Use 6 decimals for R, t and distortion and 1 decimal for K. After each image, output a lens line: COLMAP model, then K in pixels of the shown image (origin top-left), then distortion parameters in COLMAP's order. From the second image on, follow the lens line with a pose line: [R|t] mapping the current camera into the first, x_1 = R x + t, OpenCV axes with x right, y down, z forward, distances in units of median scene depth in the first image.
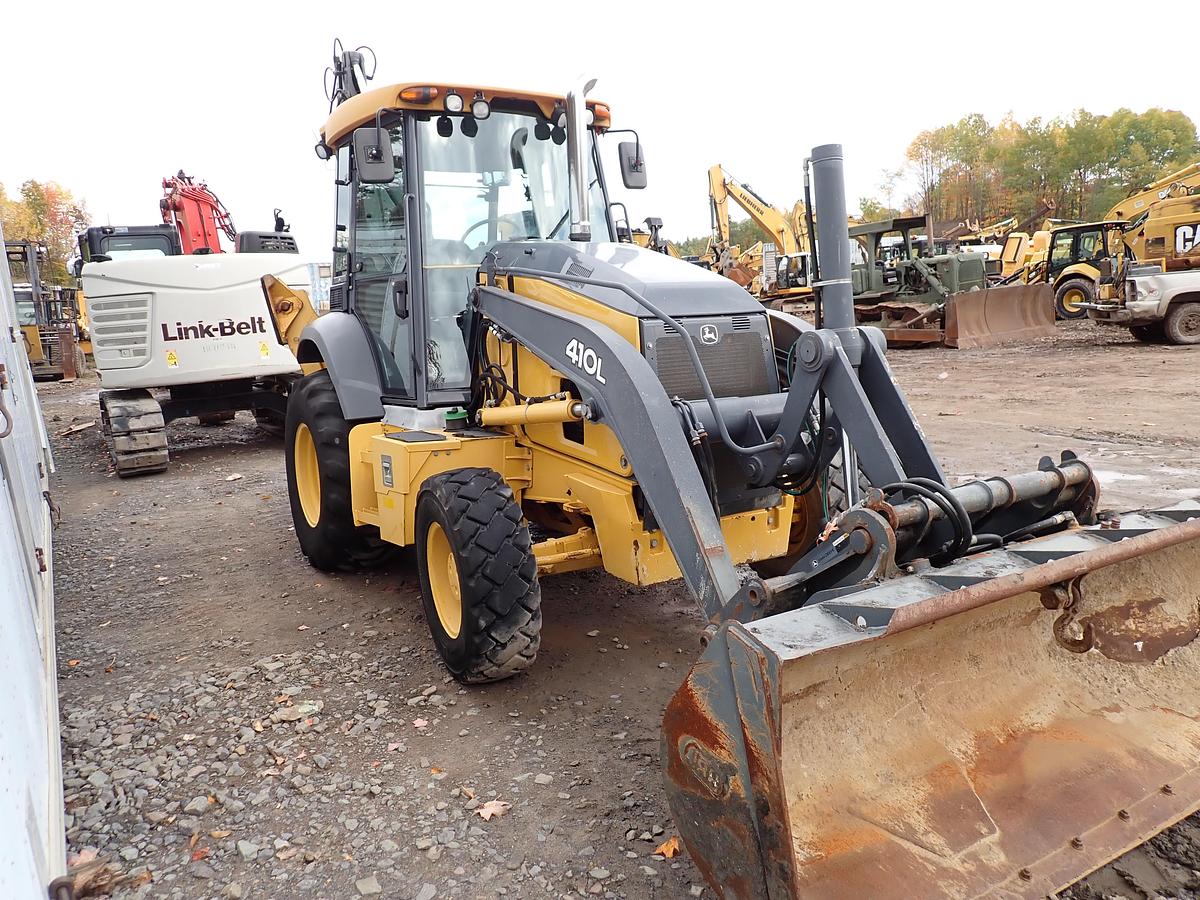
lens RADIAL K [[889.4, 0, 600.6], [0, 889.4, 444.7], [0, 0, 1]] dist [0.004183, -0.006239]
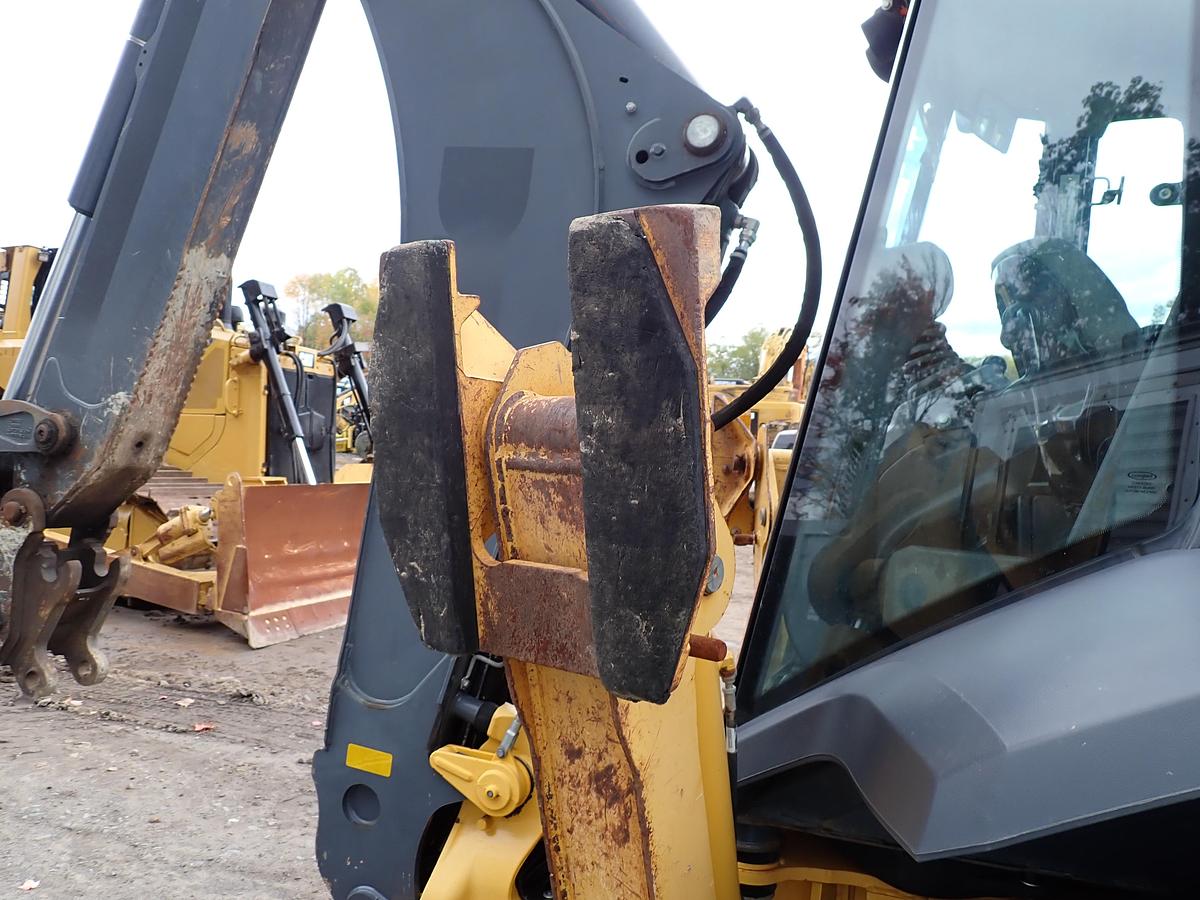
lens RADIAL K [[887.0, 0, 589.9], [0, 887.0, 443.4], [0, 0, 1]] dist [0.000072, -0.004425]
pose [[0.757955, 0.104628, 0.643861, -0.181029], [-0.007552, 0.988394, -0.151724, -0.051372], [-0.652263, 0.110137, 0.749949, 0.349578]]
